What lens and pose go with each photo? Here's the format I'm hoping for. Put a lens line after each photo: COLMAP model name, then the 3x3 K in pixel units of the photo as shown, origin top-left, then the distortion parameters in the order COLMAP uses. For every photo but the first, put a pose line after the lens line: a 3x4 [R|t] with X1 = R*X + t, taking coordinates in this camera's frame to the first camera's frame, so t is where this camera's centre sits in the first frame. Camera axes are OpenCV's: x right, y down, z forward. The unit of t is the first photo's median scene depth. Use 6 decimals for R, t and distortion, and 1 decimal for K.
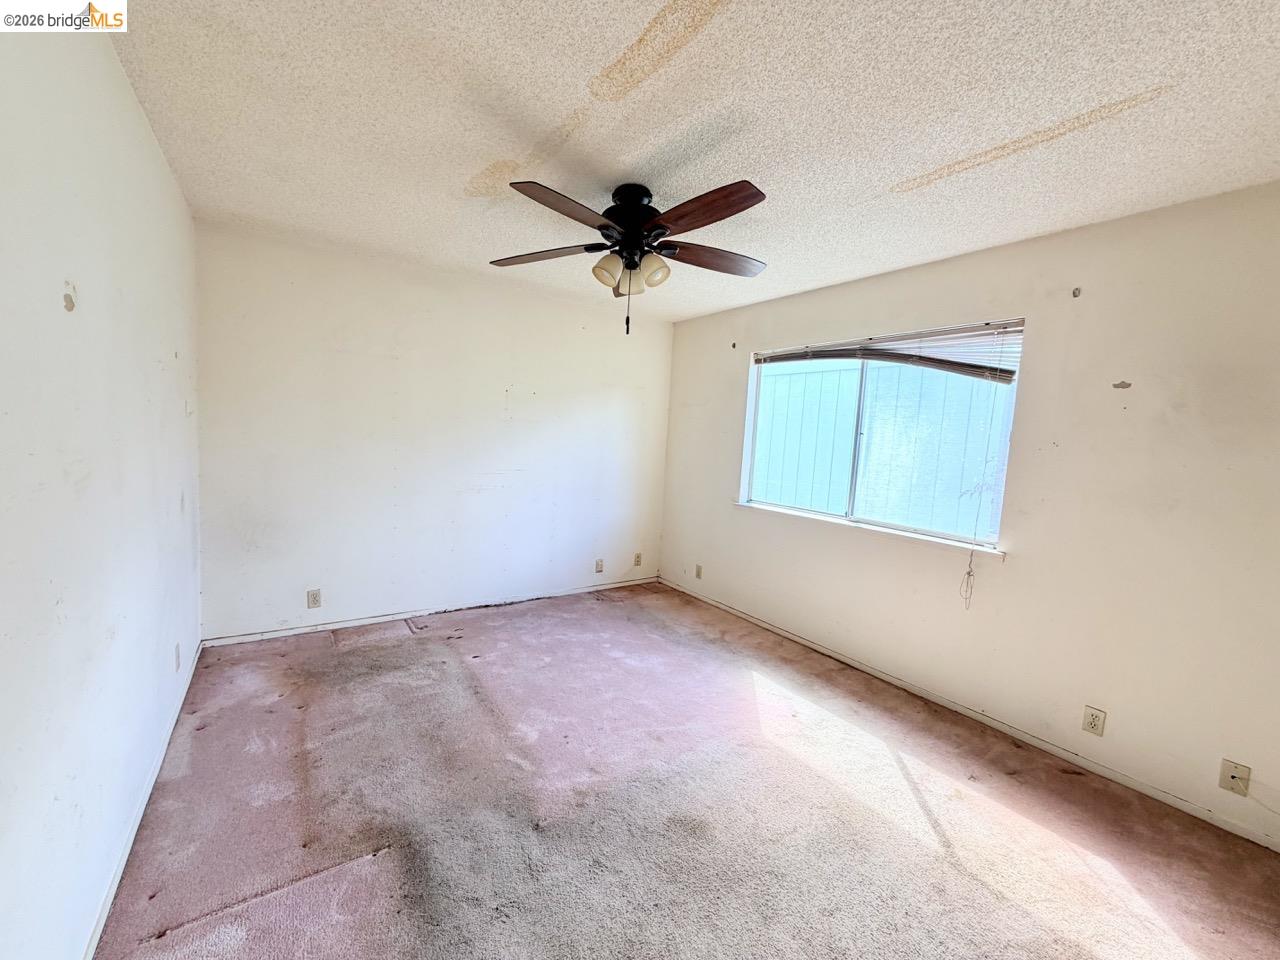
lens RADIAL K [[539.7, 0, 637.5], [0, 539.7, 481.1], [0, 0, 1]] dist [-0.000193, 0.000100]
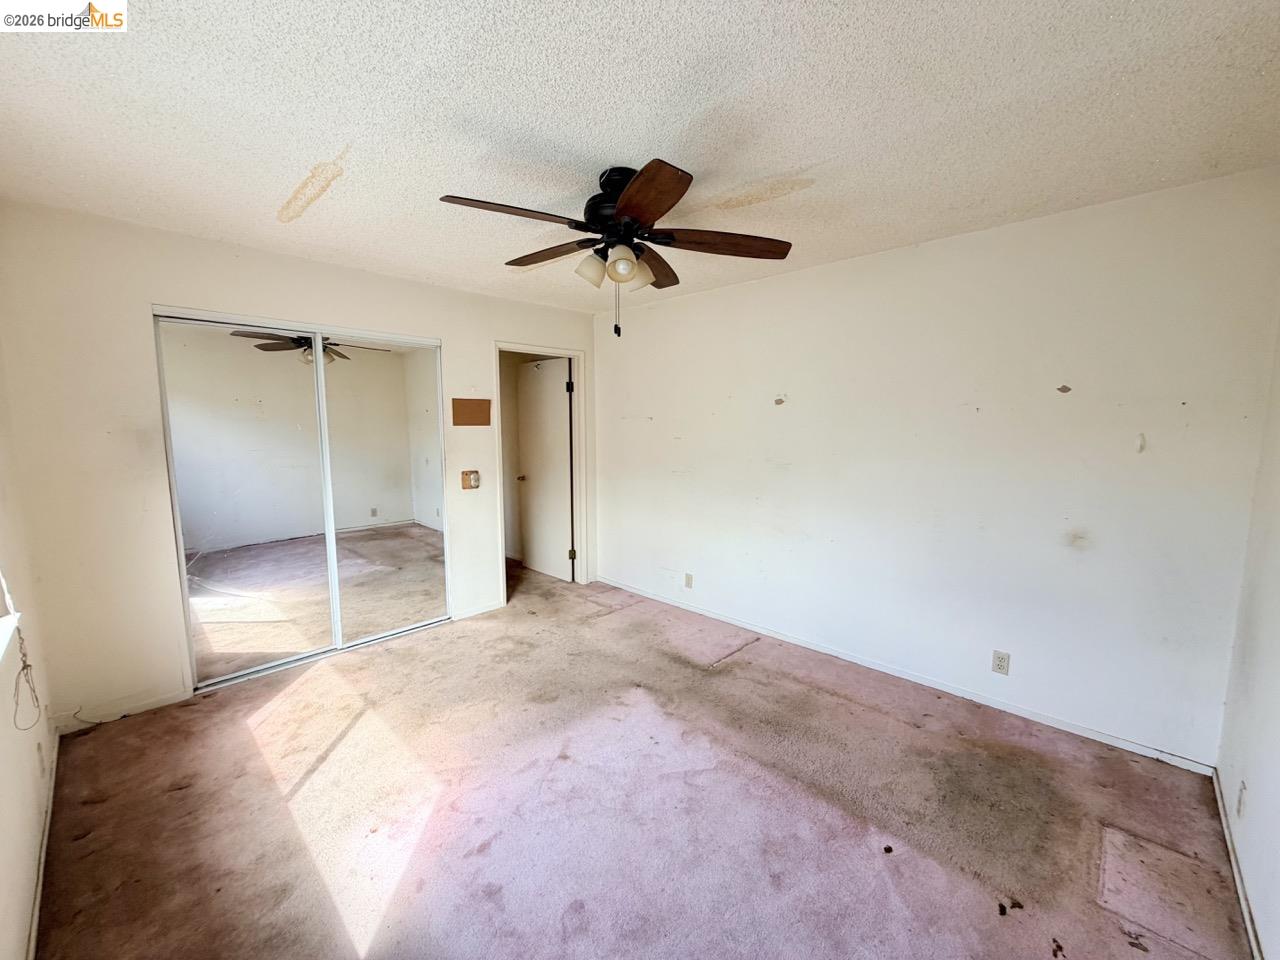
lens RADIAL K [[539.7, 0, 637.5], [0, 539.7, 481.1], [0, 0, 1]] dist [-0.000193, 0.000100]
pose [[-0.979630, -0.038472, -0.197090, 0.129434], [-0.074518, 0.981043, 0.178890, -0.200666], [0.186472, 0.189932, -0.963926, 1.969566]]
